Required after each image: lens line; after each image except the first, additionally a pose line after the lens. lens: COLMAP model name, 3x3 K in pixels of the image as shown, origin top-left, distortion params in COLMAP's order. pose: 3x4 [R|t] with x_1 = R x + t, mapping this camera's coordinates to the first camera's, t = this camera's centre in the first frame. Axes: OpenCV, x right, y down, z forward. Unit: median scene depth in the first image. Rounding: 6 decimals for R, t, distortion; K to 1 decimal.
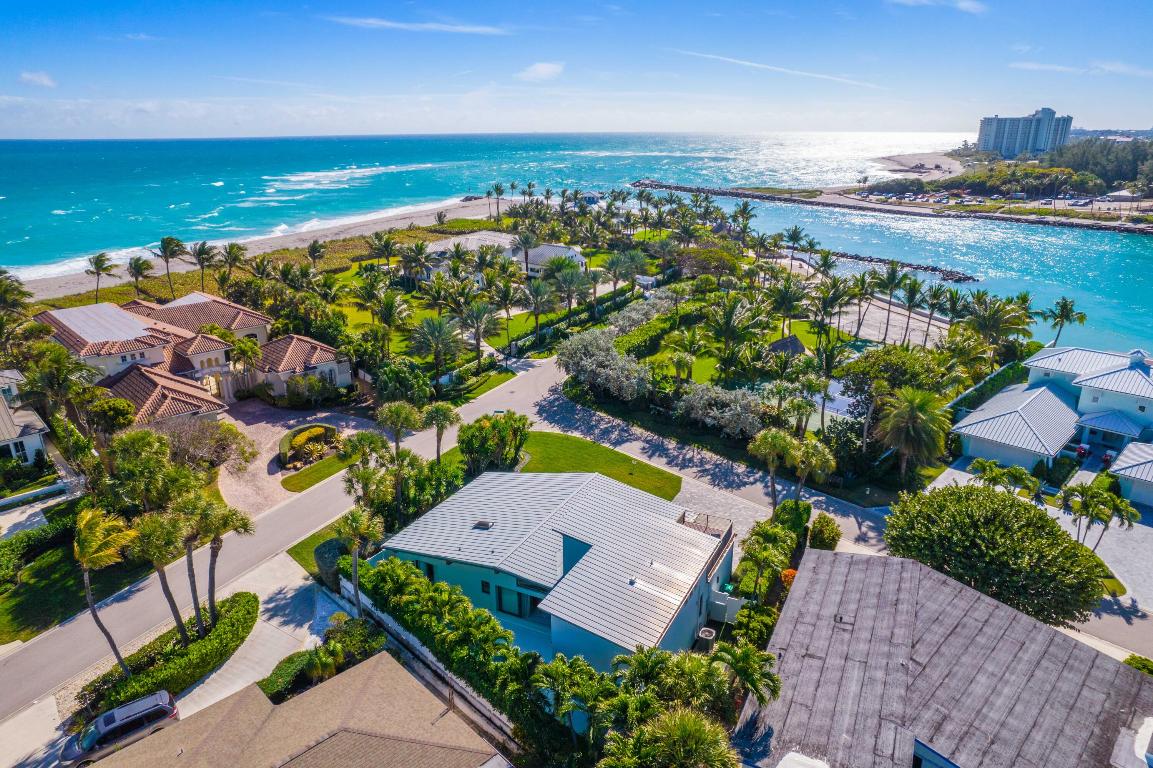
lens RADIAL K [[738.5, 0, 576.5], [0, 738.5, 384.0], [0, 0, 1]] dist [-0.004004, 0.000878]
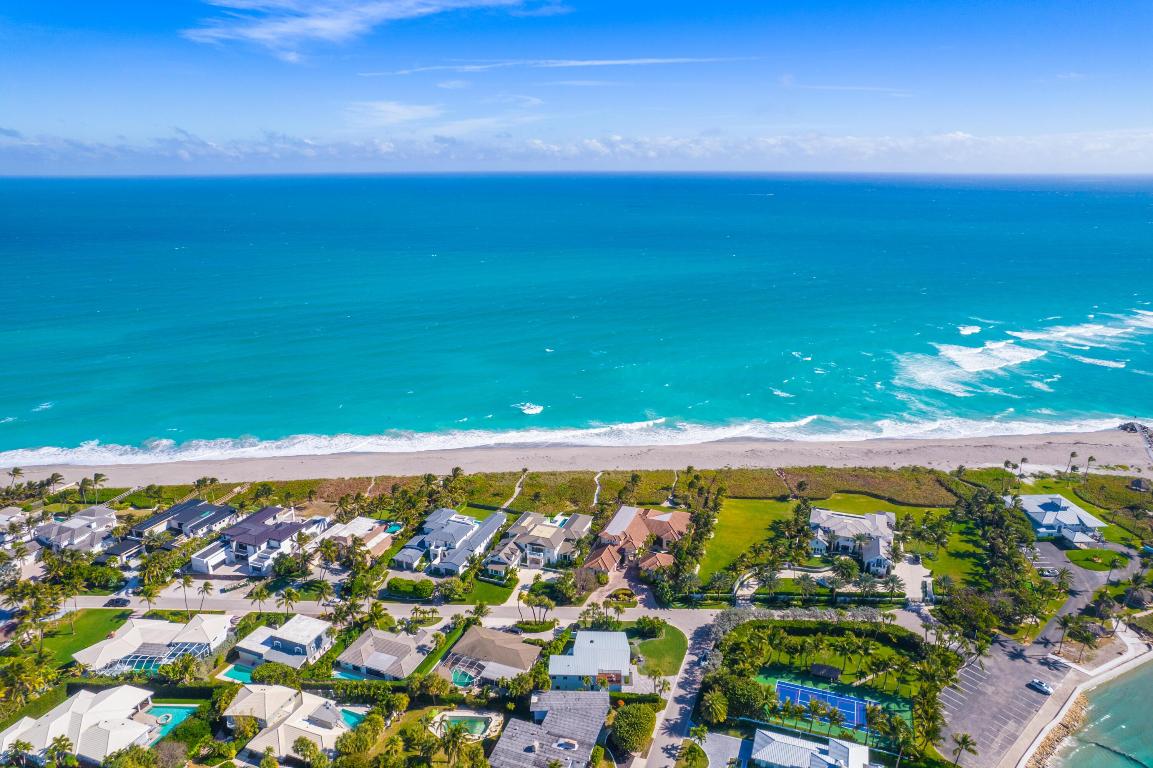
lens RADIAL K [[738.5, 0, 576.5], [0, 738.5, 384.0], [0, 0, 1]] dist [-0.004004, 0.000878]
pose [[0.423126, 0.256167, -0.869104, 3.163690], [-0.291349, 0.946727, 0.137202, -1.759639], [0.857951, 0.195159, 0.475219, -1.264663]]
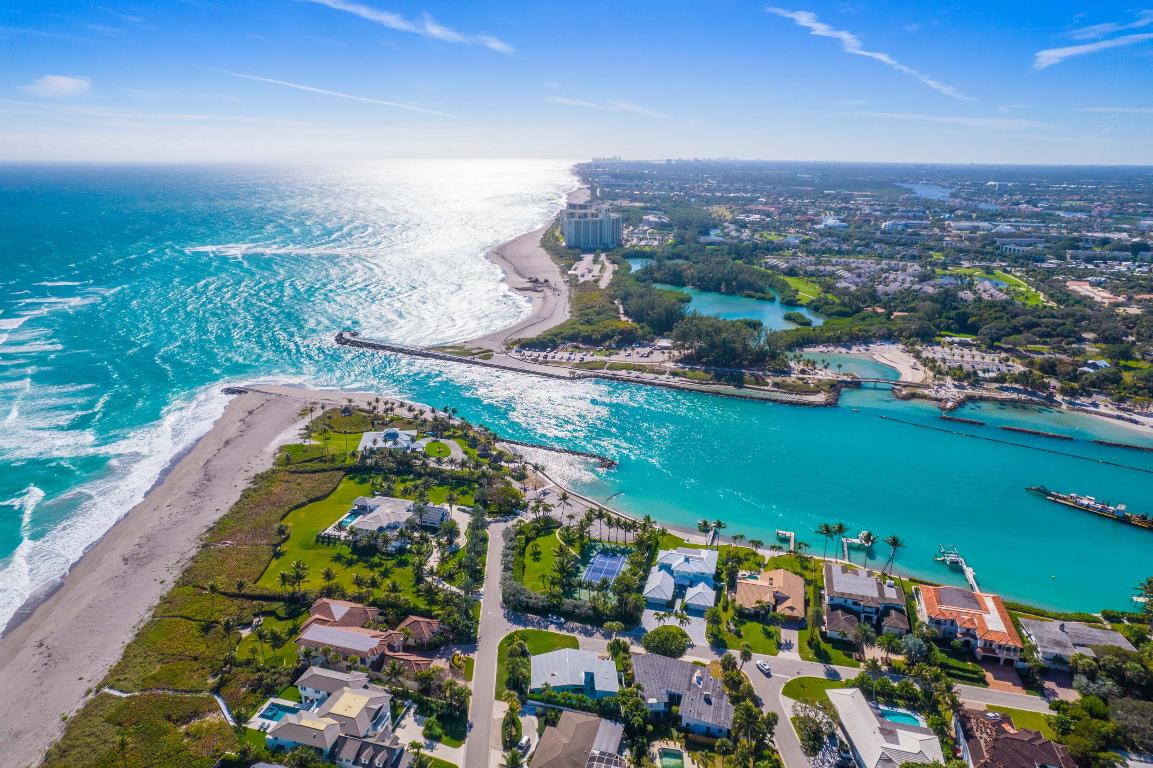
lens RADIAL K [[738.5, 0, 576.5], [0, 738.5, 384.0], [0, 0, 1]] dist [-0.004004, 0.000878]
pose [[0.869235, -0.138666, 0.474554, -1.824459], [0.155008, 0.987902, 0.004743, -1.448318], [-0.469470, 0.069437, 0.880214, -2.818892]]
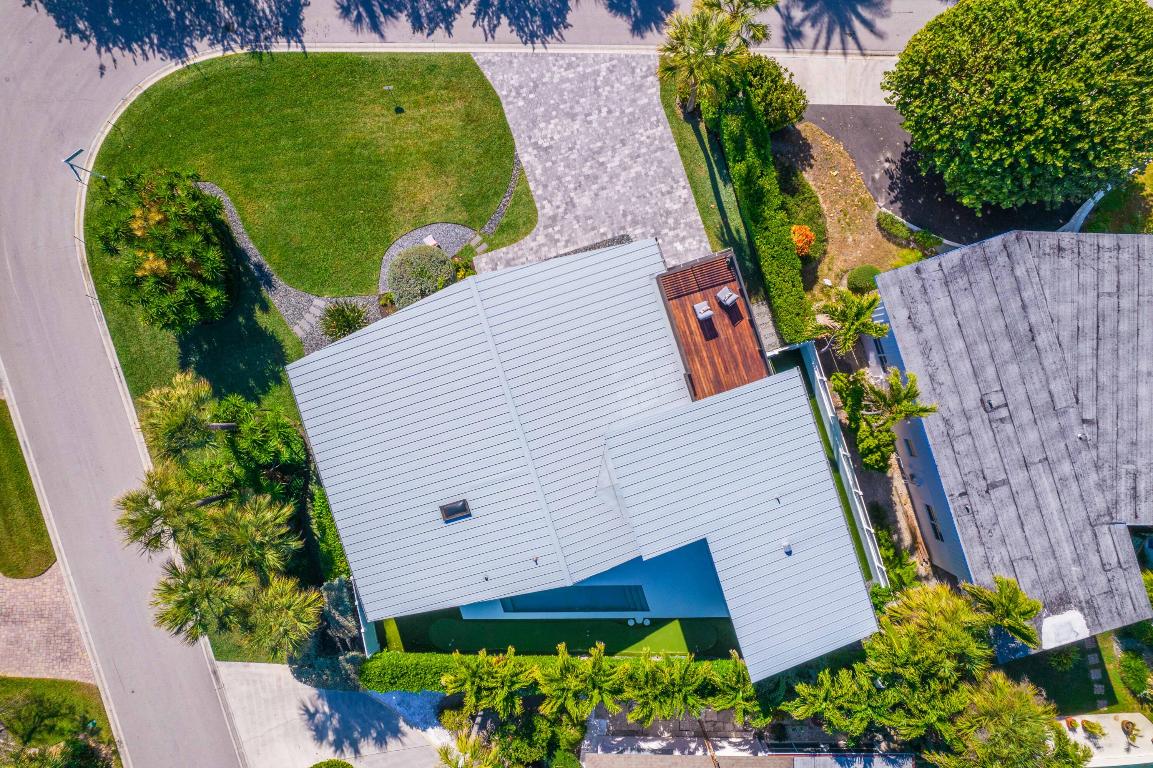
lens RADIAL K [[738.5, 0, 576.5], [0, 738.5, 384.0], [0, 0, 1]] dist [-0.004004, 0.000878]
pose [[0.710275, -0.703855, -0.009942, 0.043404], [0.243246, 0.232162, 0.941771, -0.497657], [-0.660561, -0.671334, 0.336109, 0.889123]]
